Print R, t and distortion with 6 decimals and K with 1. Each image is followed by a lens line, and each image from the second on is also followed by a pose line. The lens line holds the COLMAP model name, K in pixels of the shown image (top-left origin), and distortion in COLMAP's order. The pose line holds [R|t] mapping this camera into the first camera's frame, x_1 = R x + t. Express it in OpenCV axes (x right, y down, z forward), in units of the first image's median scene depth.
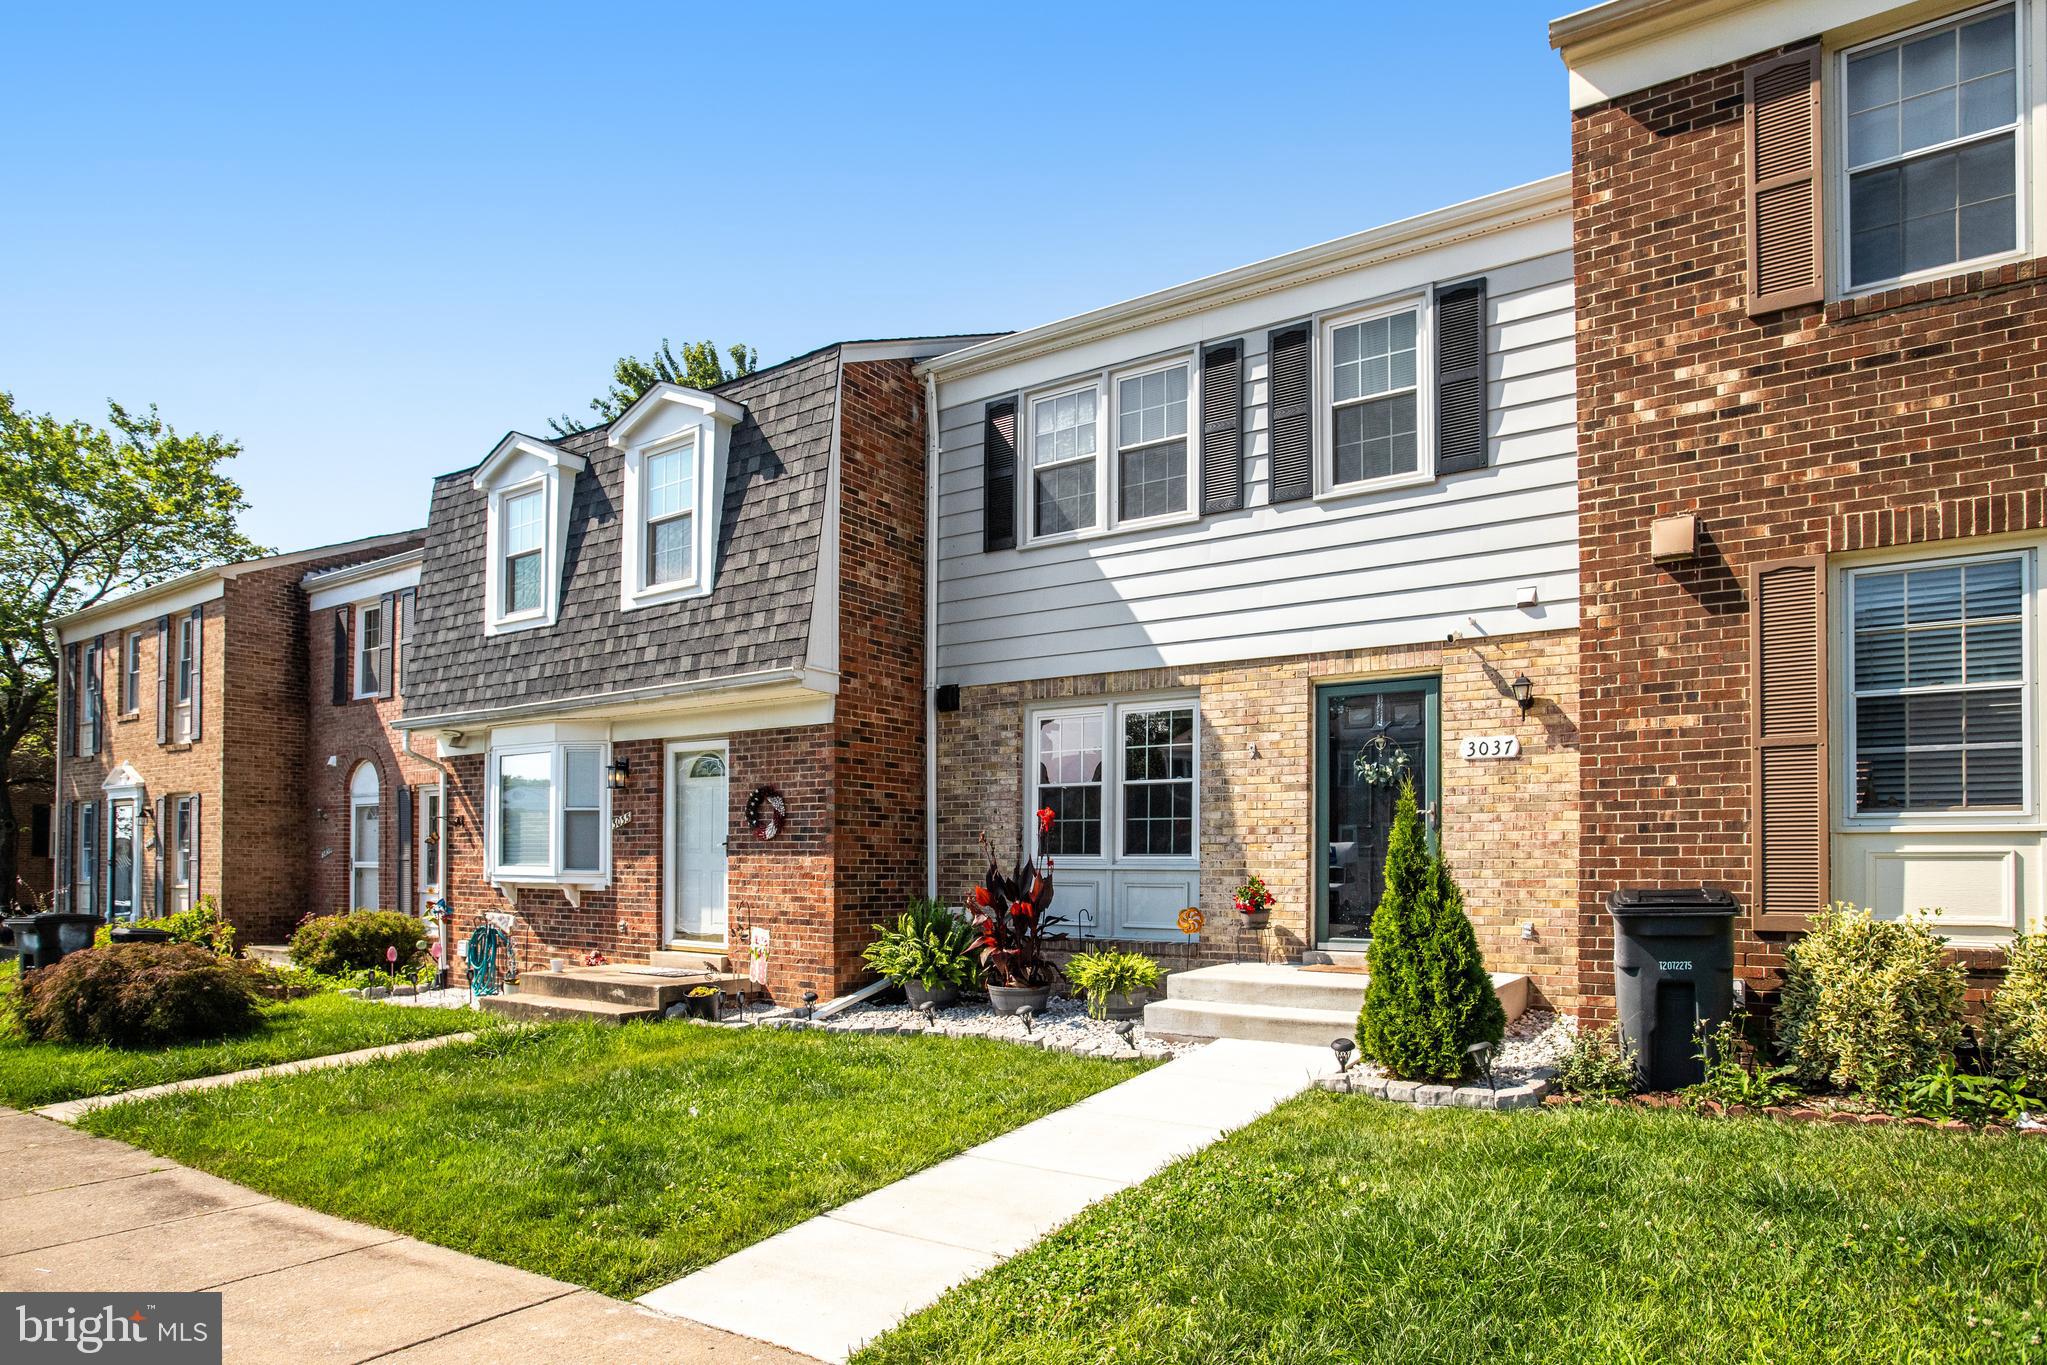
lens RADIAL K [[1194.2, 0, 1020.1], [0, 1194.2, 884.8], [0, 0, 1]] dist [-0.025139, 0.016055]
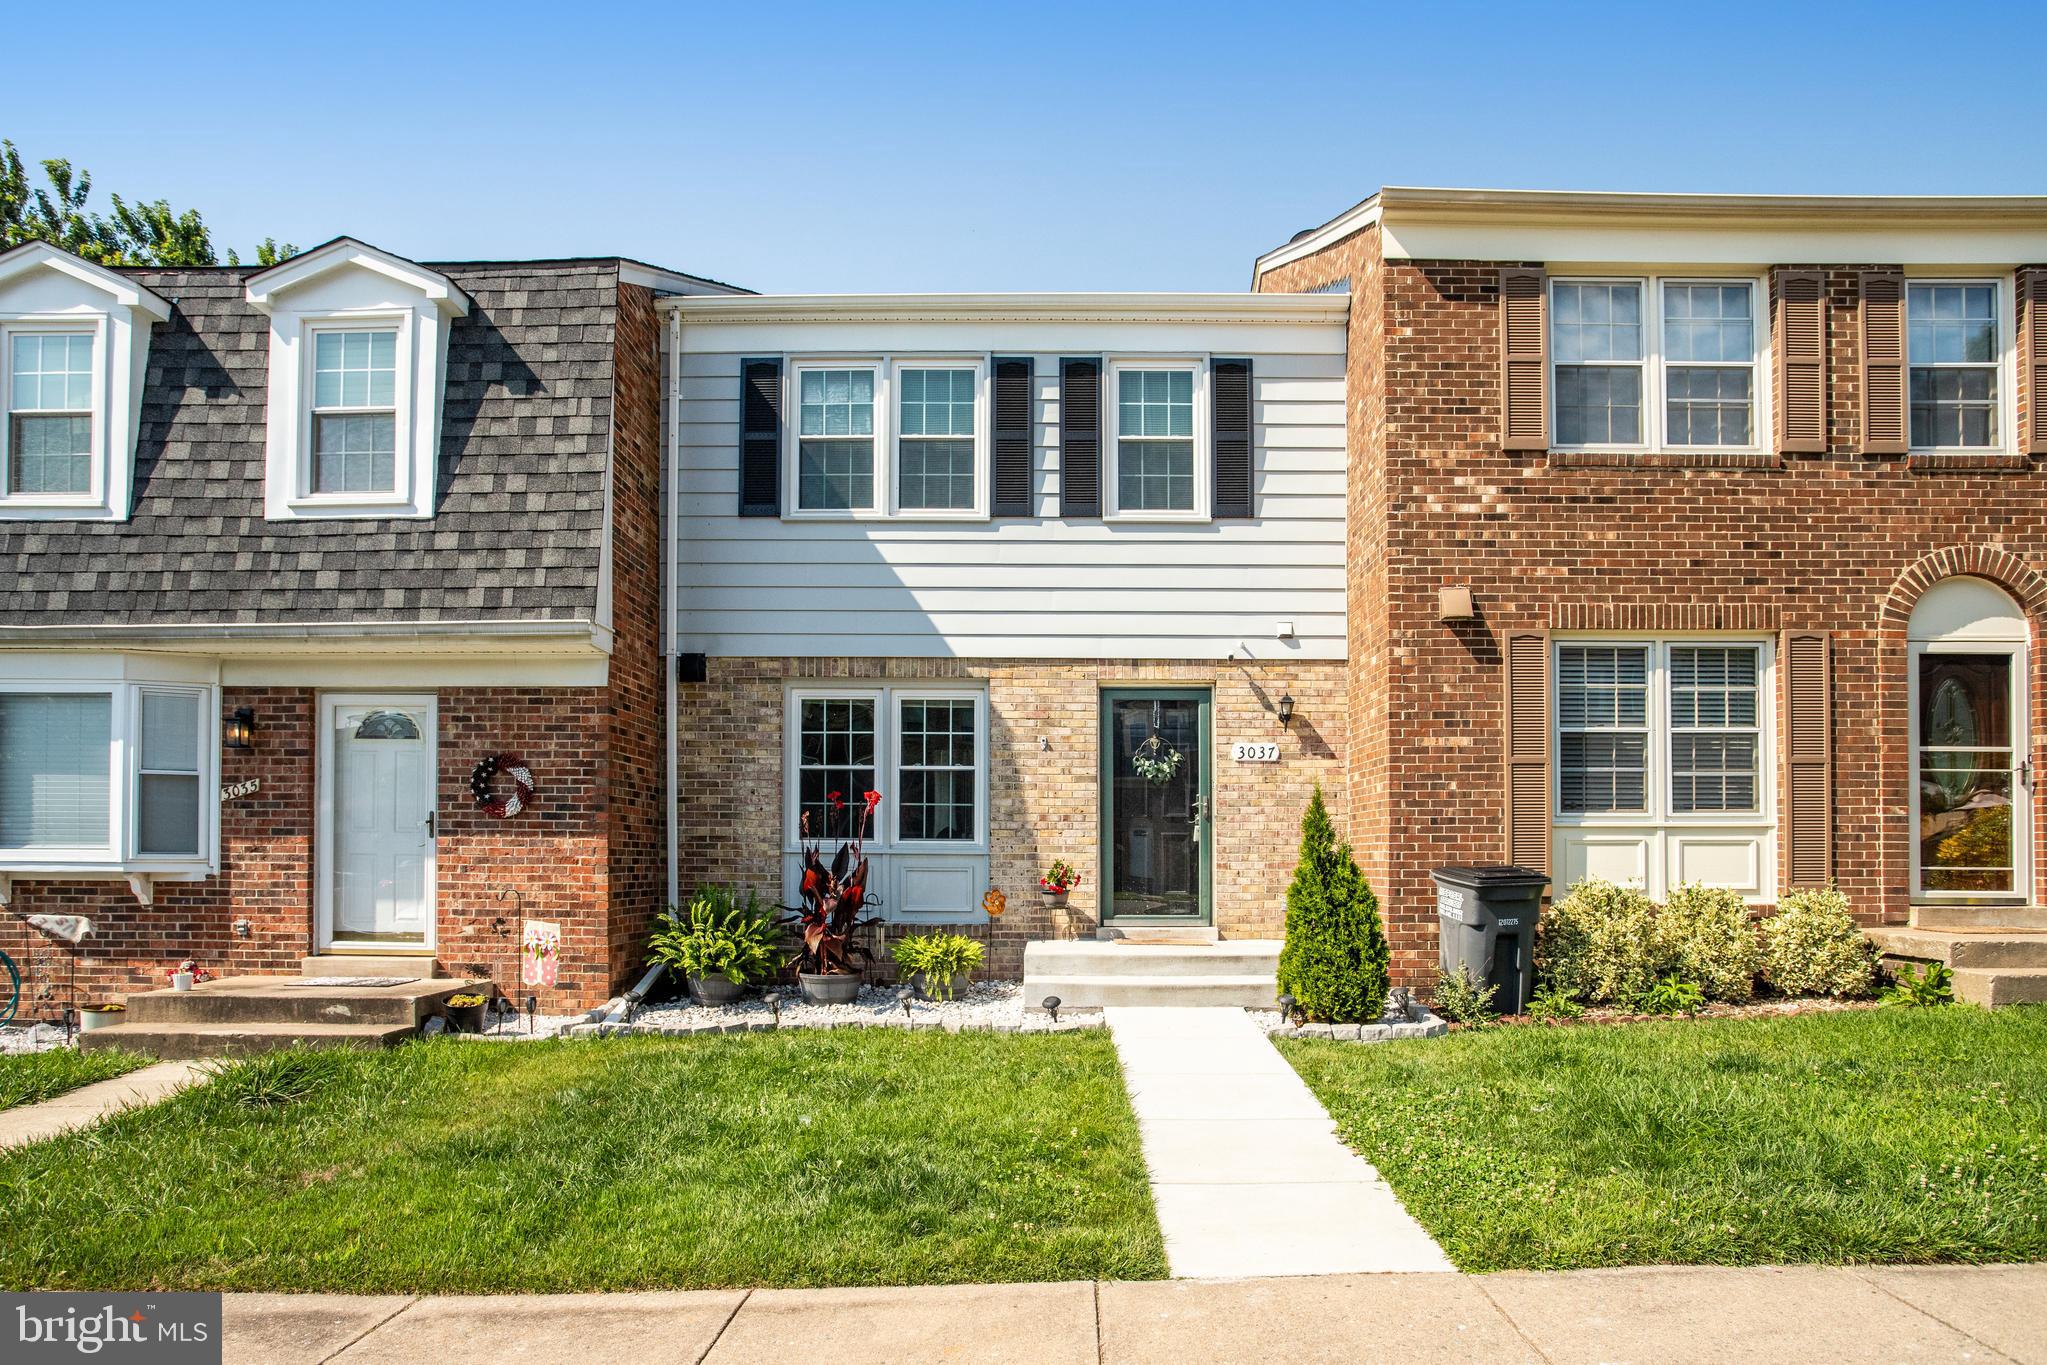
lens RADIAL K [[1229.3, 0, 1032.5], [0, 1229.3, 883.5], [0, 0, 1]] dist [-0.041879, 0.031499]
pose [[0.837662, -0.009550, 0.546106, -0.413021], [0.006939, 0.999953, 0.006844, 0.006156], [-0.546145, -0.001944, 0.837688, 0.076500]]
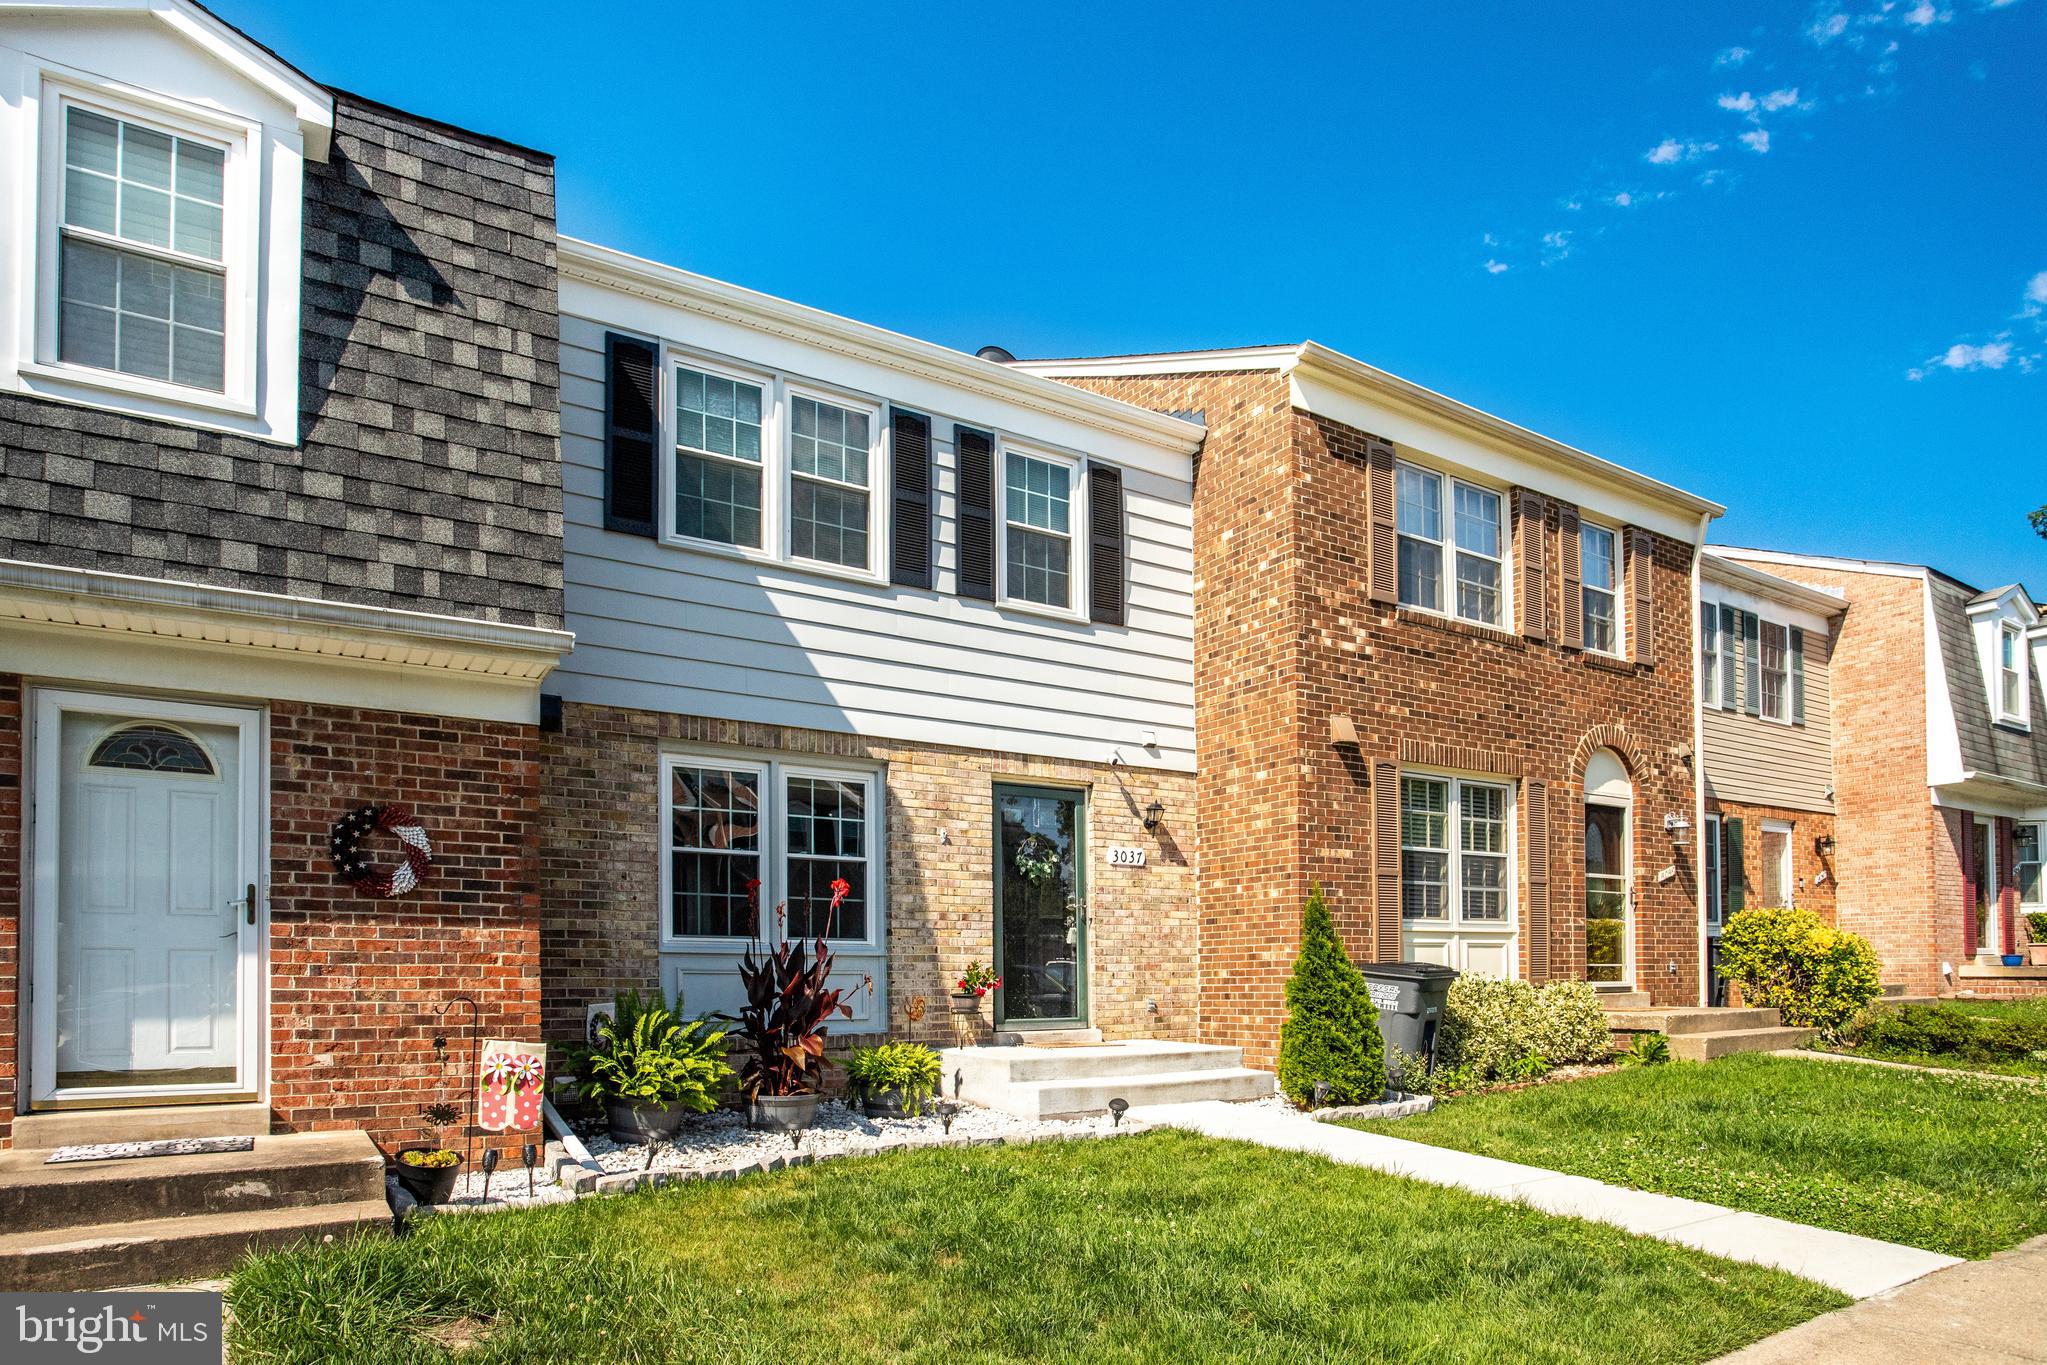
lens RADIAL K [[1234.8, 0, 1011.8], [0, 1234.8, 989.1], [0, 0, 1]] dist [-0.007132, -0.003110]
pose [[0.410366, -0.009869, 0.911868, -0.713977], [0.020517, 0.999788, 0.001587, 0.014835], [-0.911690, 0.018058, 0.410482, 0.517621]]
